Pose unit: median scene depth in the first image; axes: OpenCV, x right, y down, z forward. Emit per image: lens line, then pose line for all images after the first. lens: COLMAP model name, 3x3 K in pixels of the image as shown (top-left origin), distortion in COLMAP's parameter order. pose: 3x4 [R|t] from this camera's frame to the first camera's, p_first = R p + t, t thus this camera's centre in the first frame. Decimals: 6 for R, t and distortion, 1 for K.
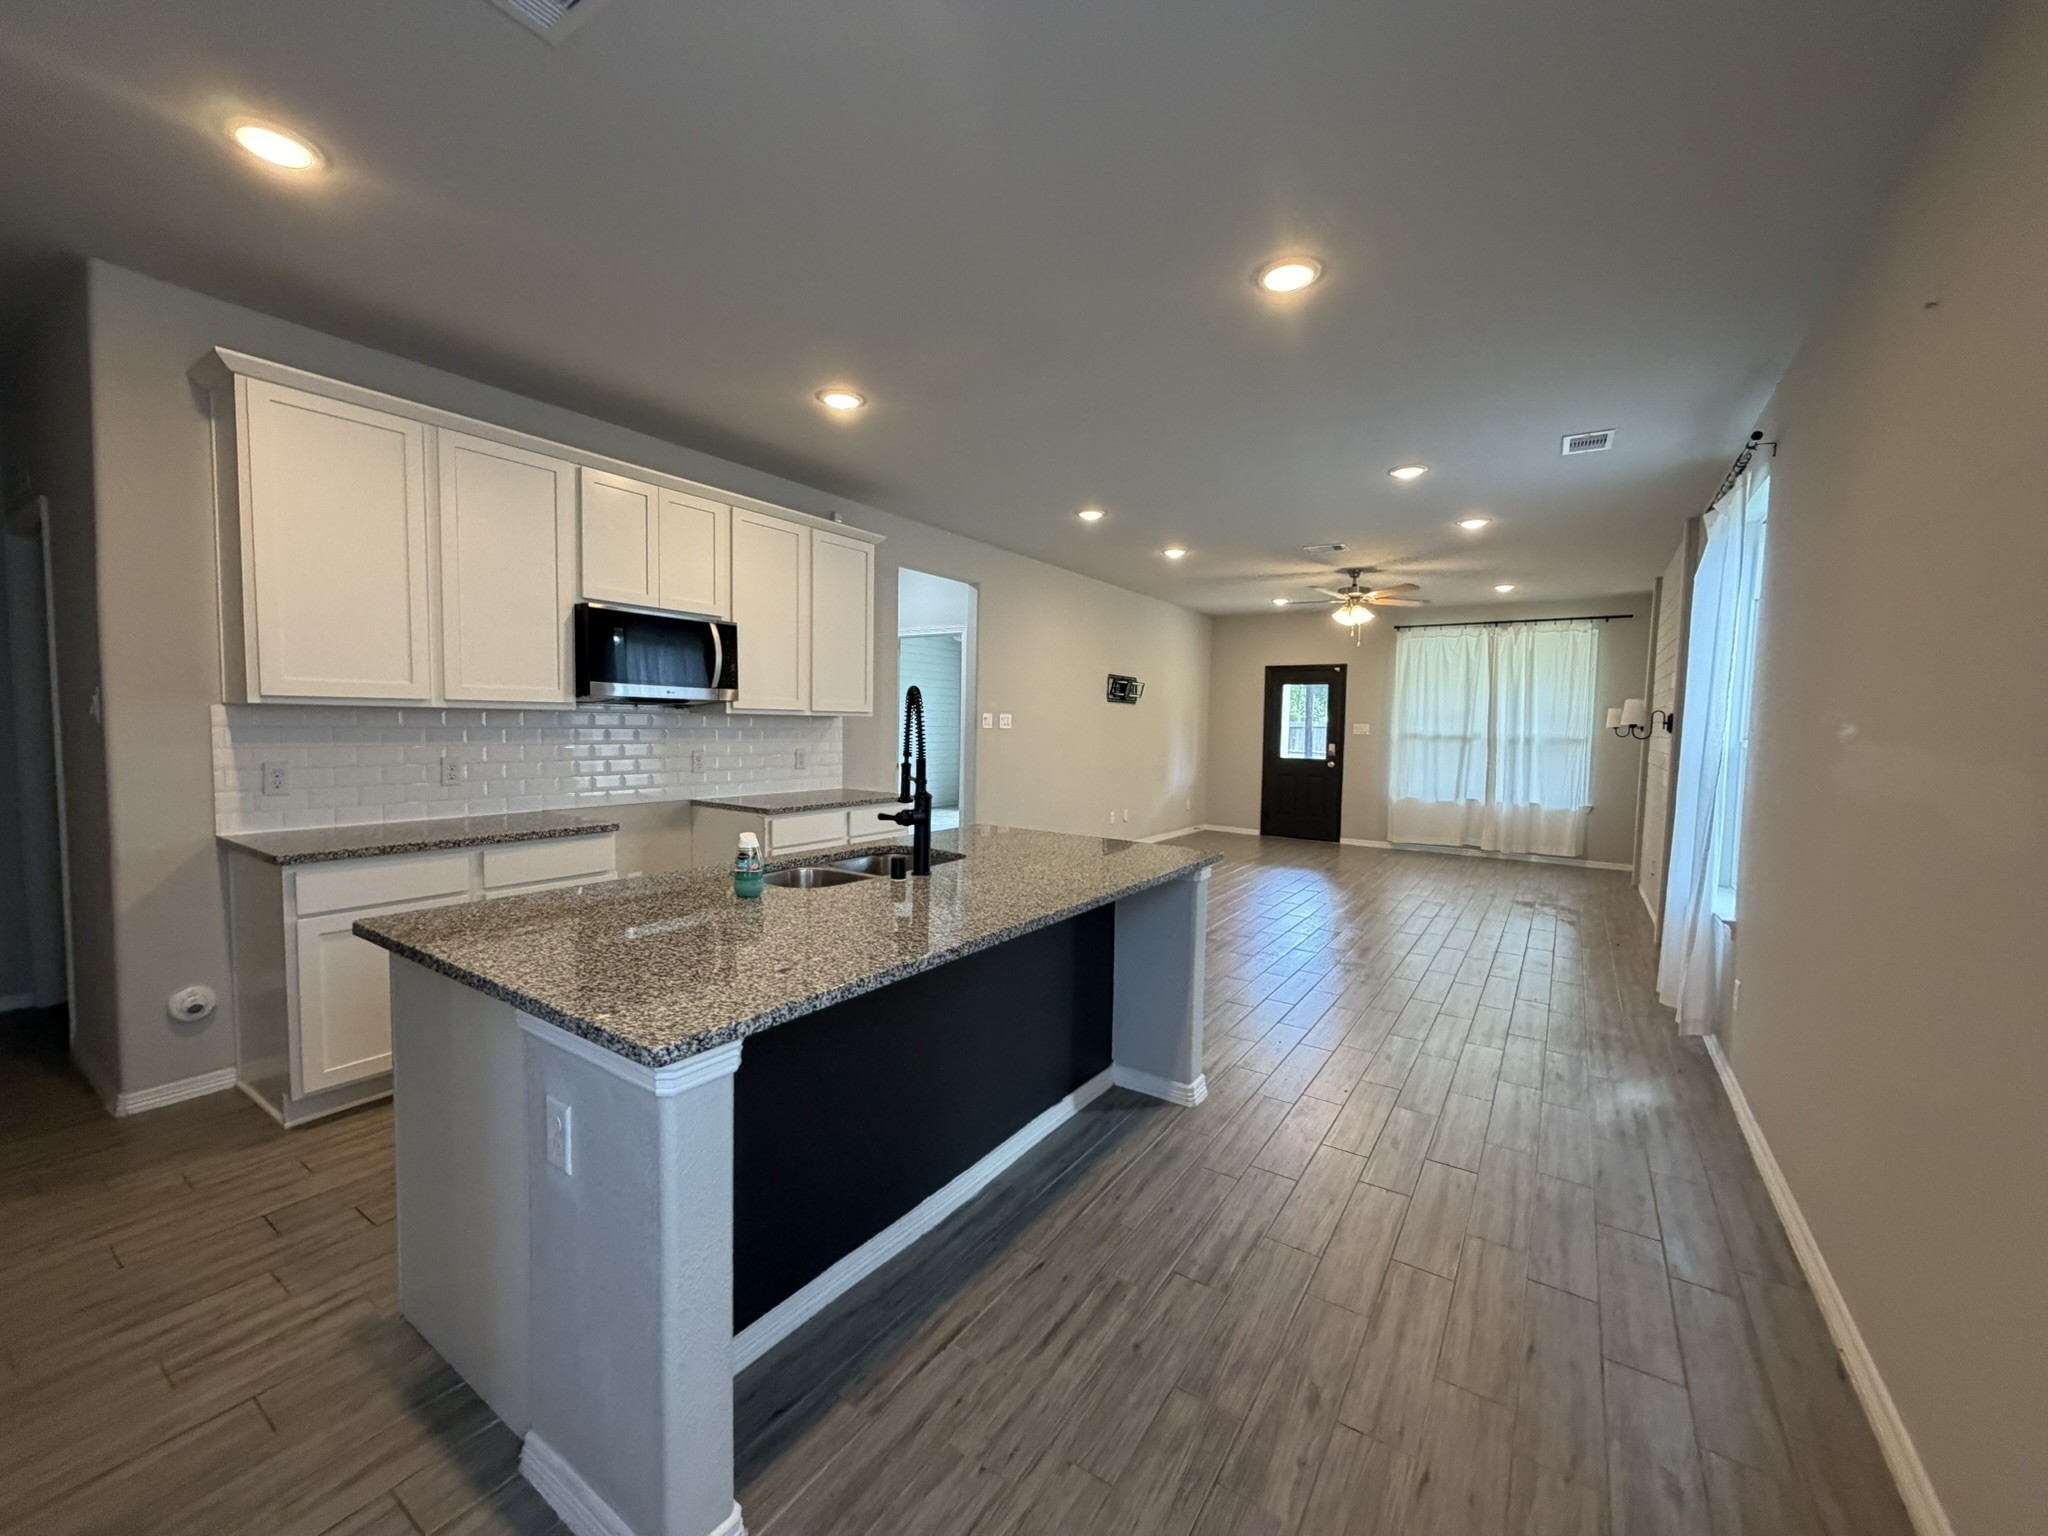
lens RADIAL K [[817.7, 0, 1017.9], [0, 817.7, 768.8], [0, 0, 1]] dist [-0.000012, -0.000057]
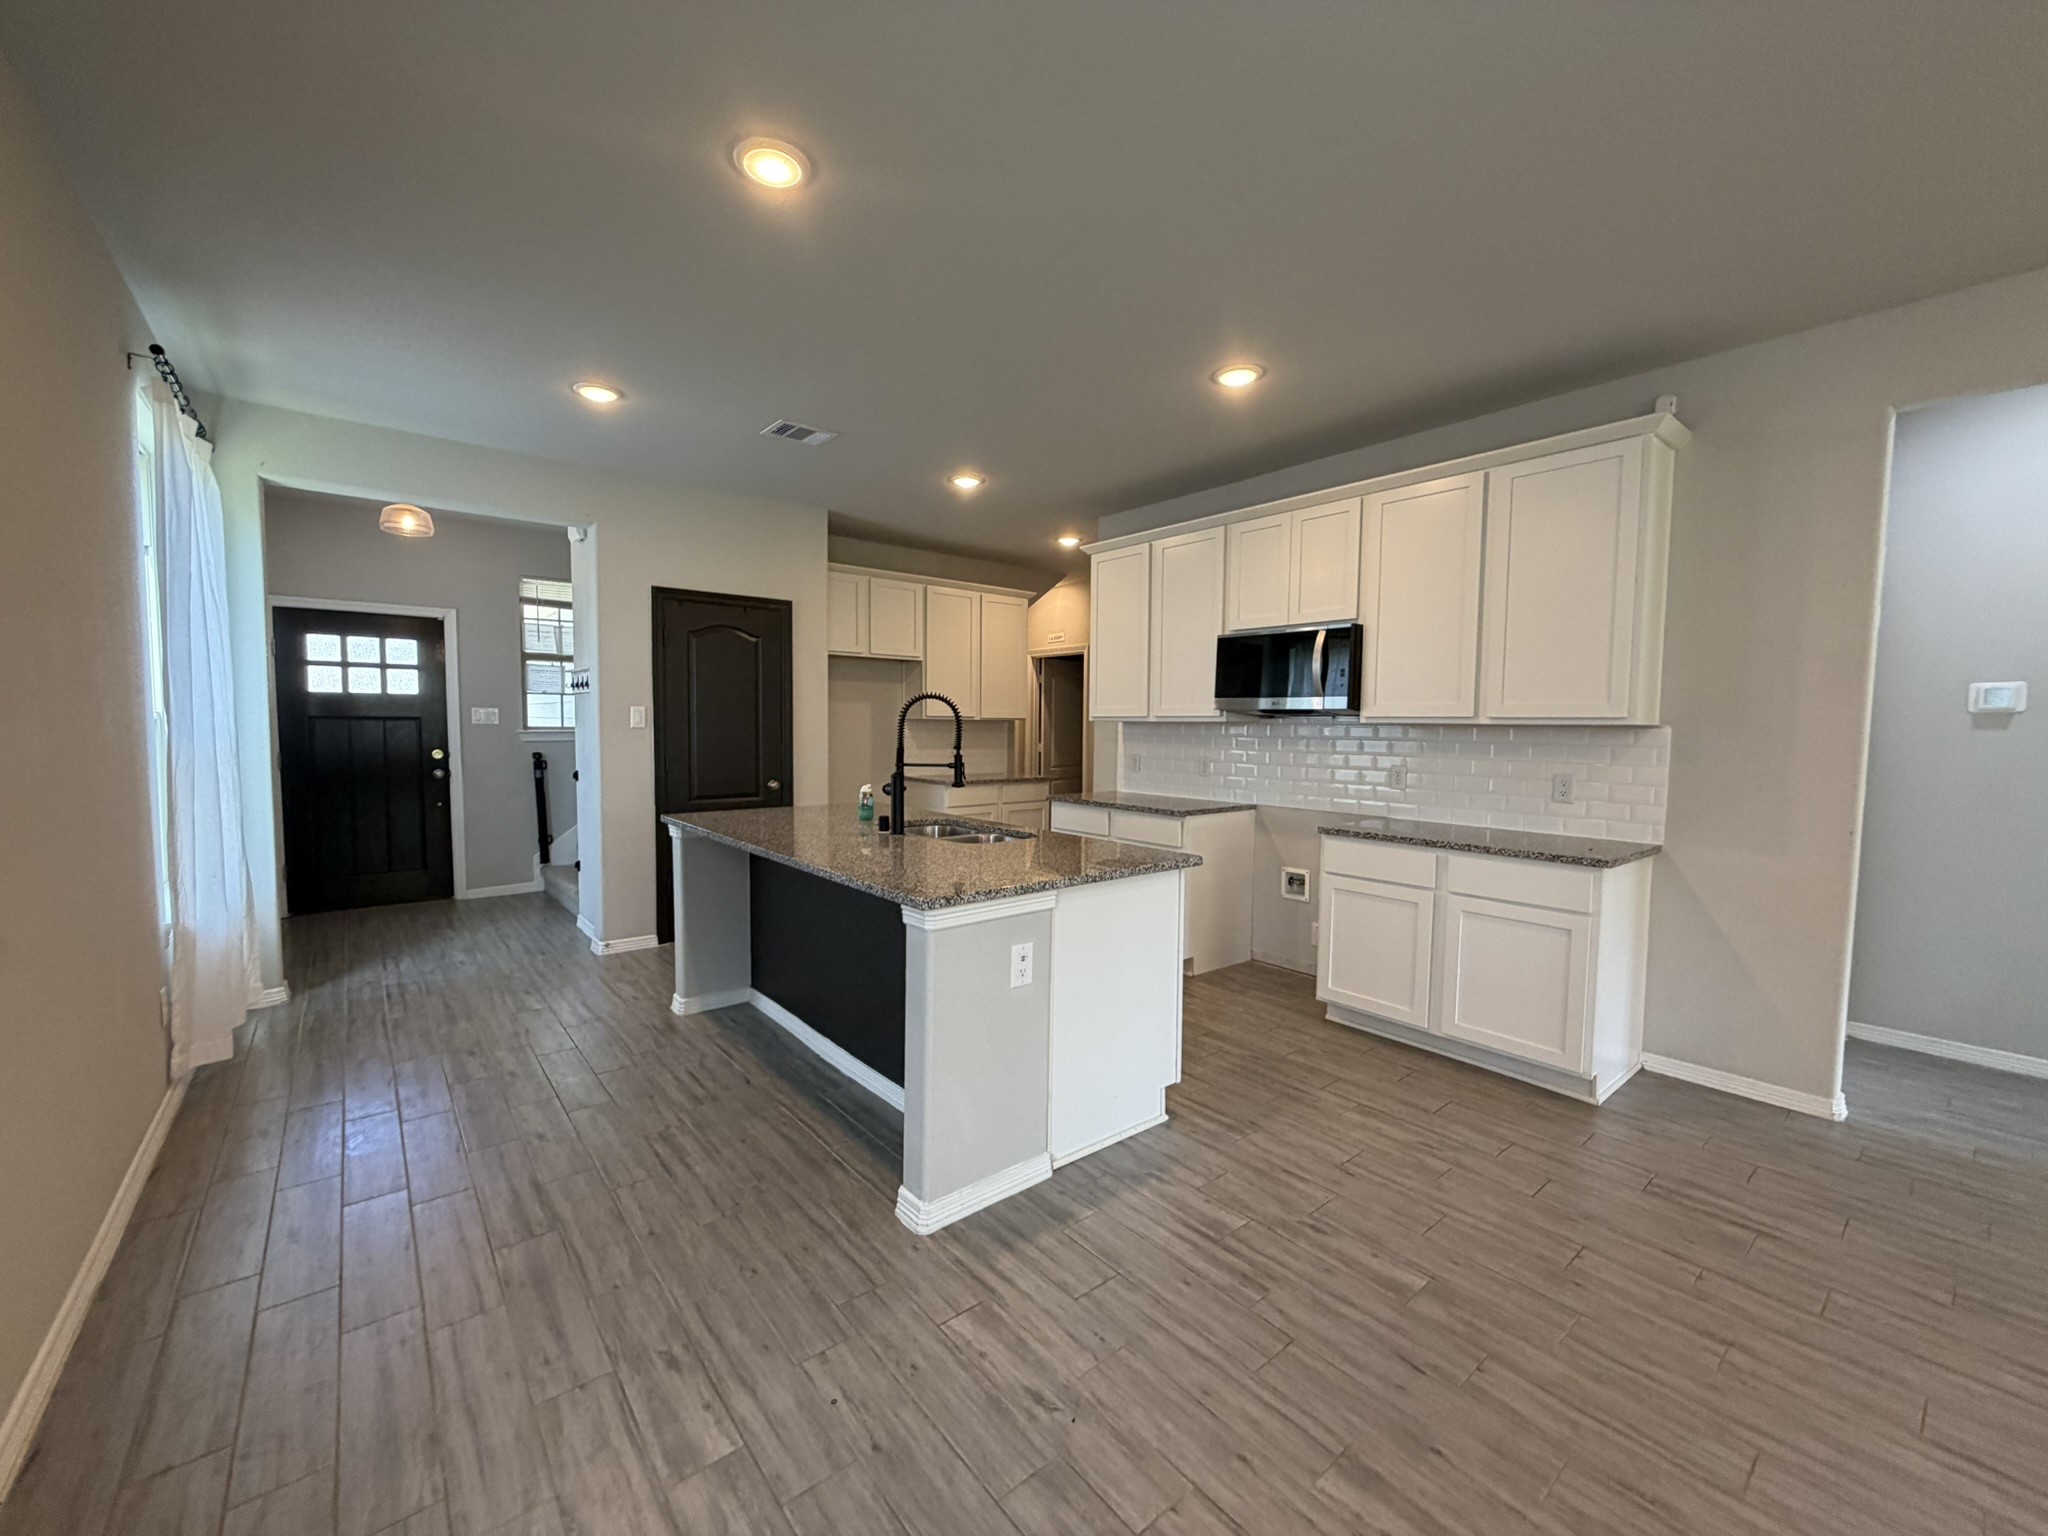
lens RADIAL K [[817.7, 0, 1029.2], [0, 817.7, 772.7], [0, 0, 1]] dist [-0.000012, -0.000057]
pose [[-0.280564, 0.035142, -0.959192, 0.738119], [-0.072499, 0.995699, 0.057685, -0.044348], [0.957093, 0.085724, -0.276810, 1.058258]]
